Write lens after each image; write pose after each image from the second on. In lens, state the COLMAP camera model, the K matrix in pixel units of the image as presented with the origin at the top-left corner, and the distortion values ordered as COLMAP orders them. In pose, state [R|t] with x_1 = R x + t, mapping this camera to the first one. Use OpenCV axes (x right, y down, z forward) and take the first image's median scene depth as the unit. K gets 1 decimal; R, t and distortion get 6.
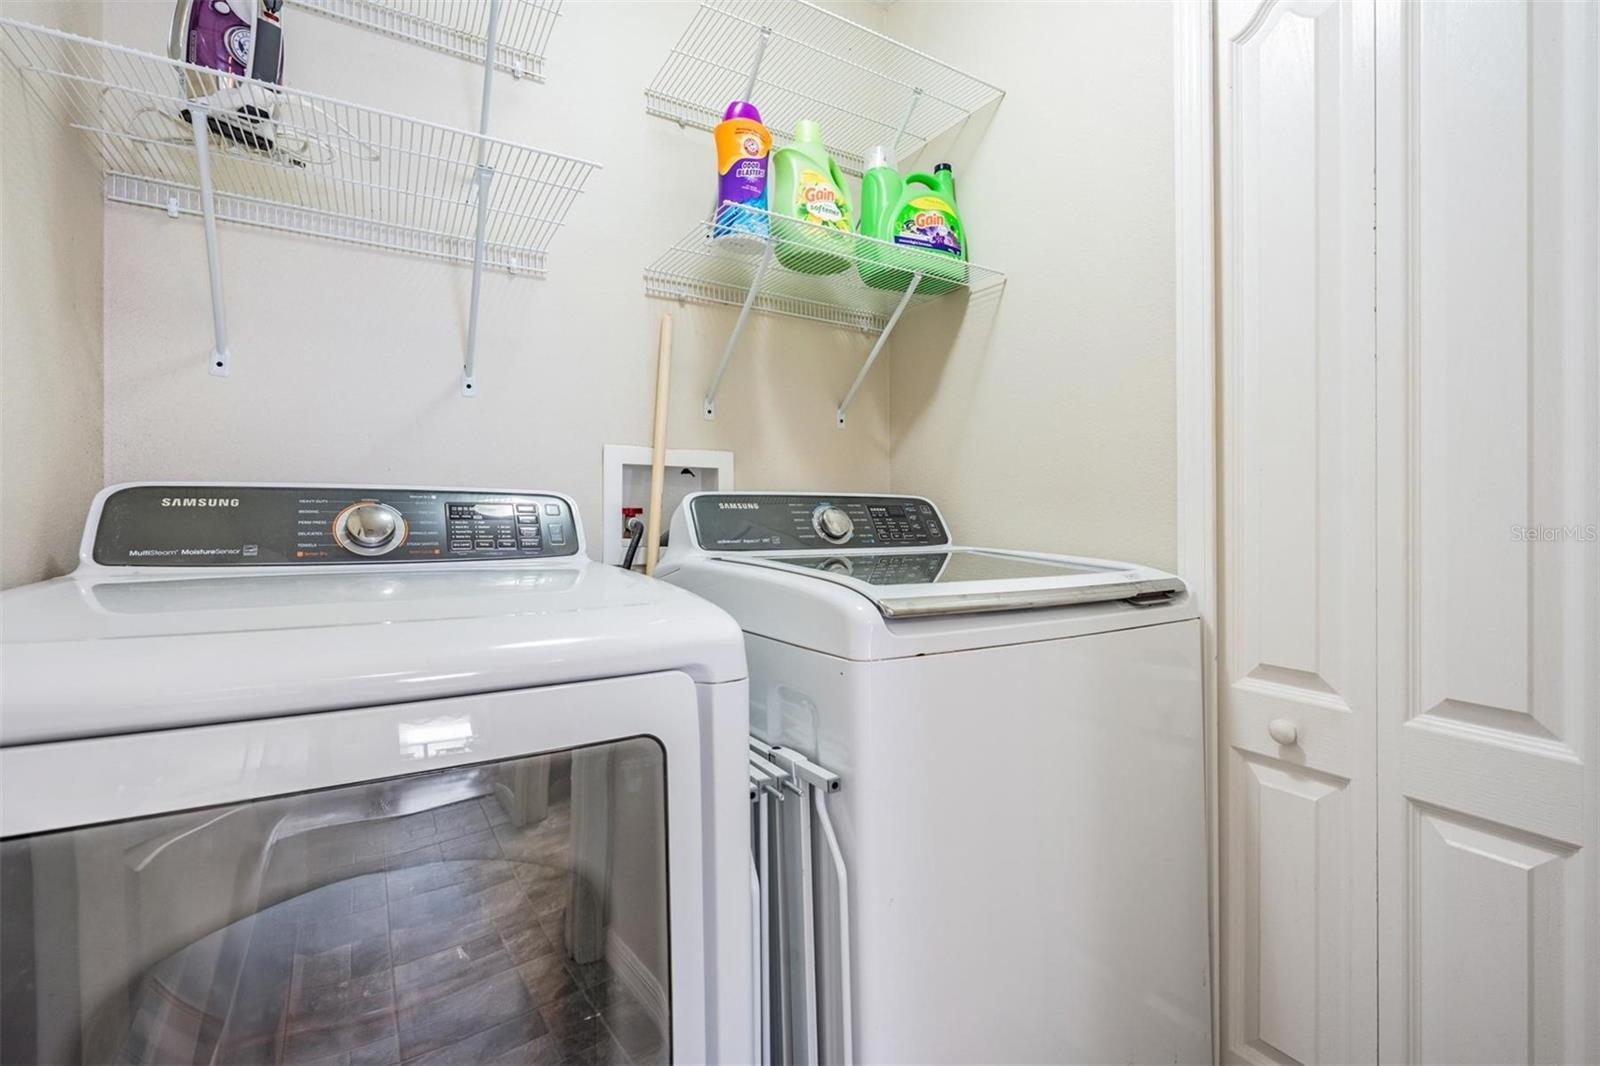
lens RADIAL K [[712.4, 0, 800.3], [0, 712.4, 528.1], [0, 0, 1]] dist [0.001678, -0.000082]
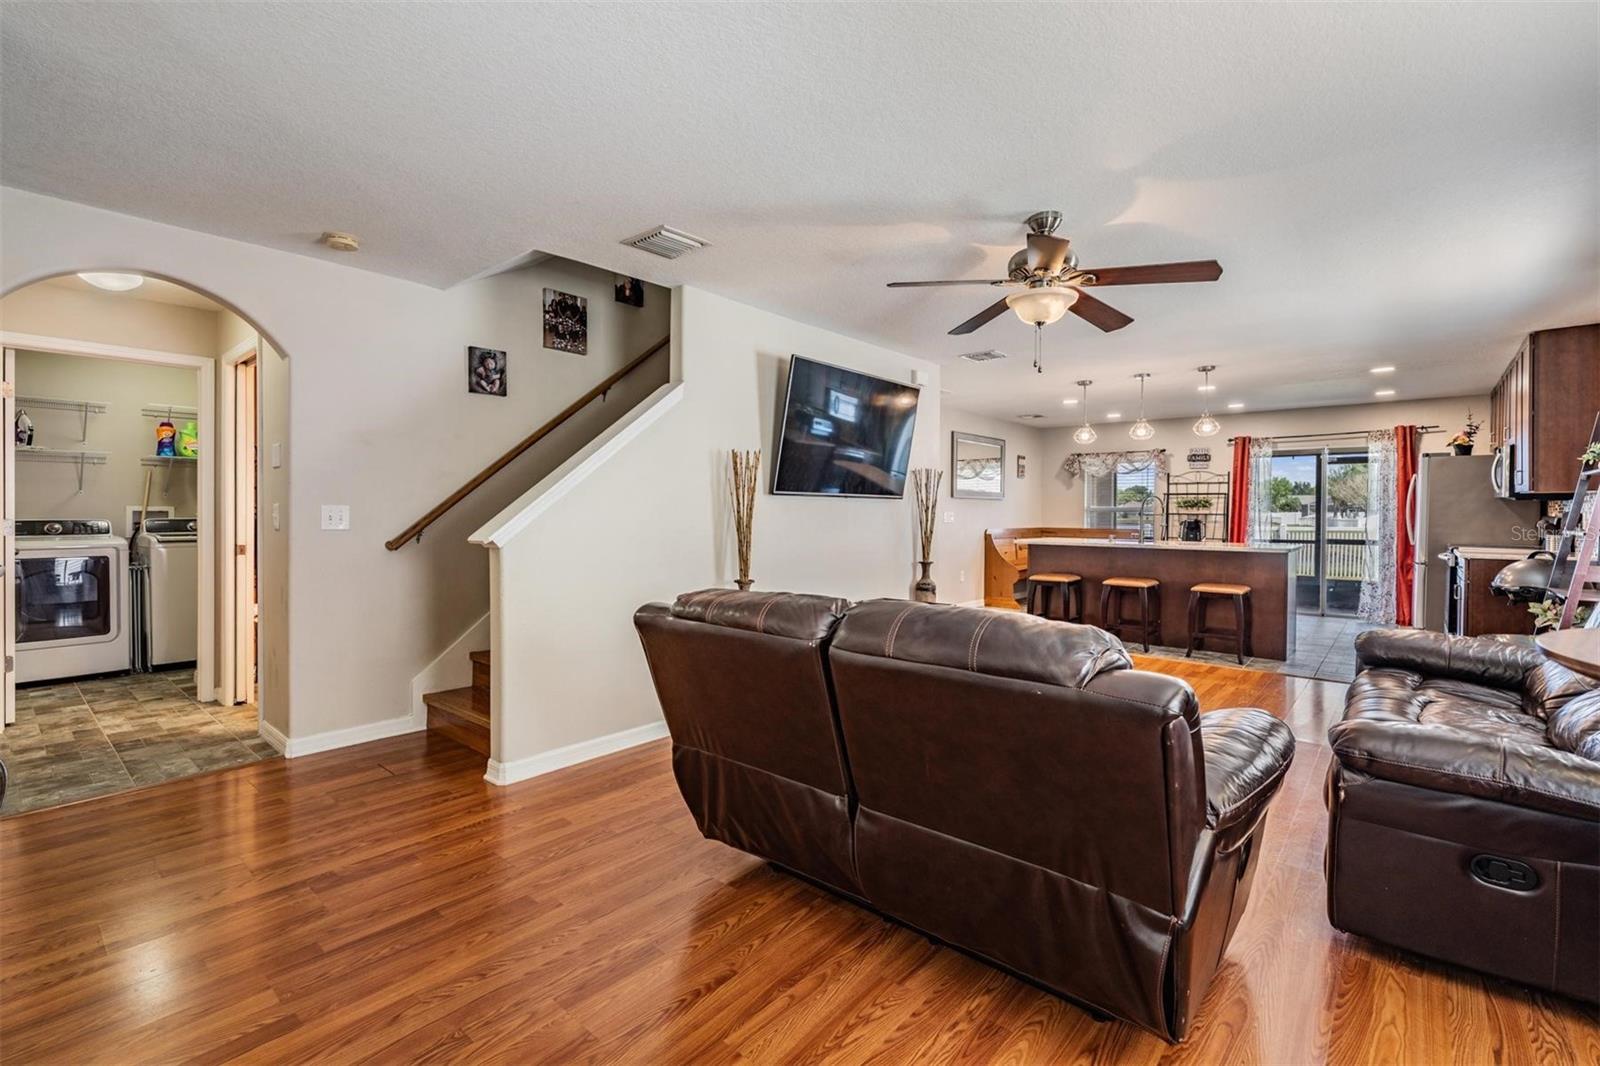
lens RADIAL K [[702.0, 0, 794.8], [0, 702.0, 511.8], [0, 0, 1]] dist [-0.000495, -0.000358]
pose [[0.948677, 0.003853, 0.316223, 2.116727], [0.001219, 0.999874, -0.015839, -0.022917], [-0.316244, 0.015412, 0.948553, -4.049125]]
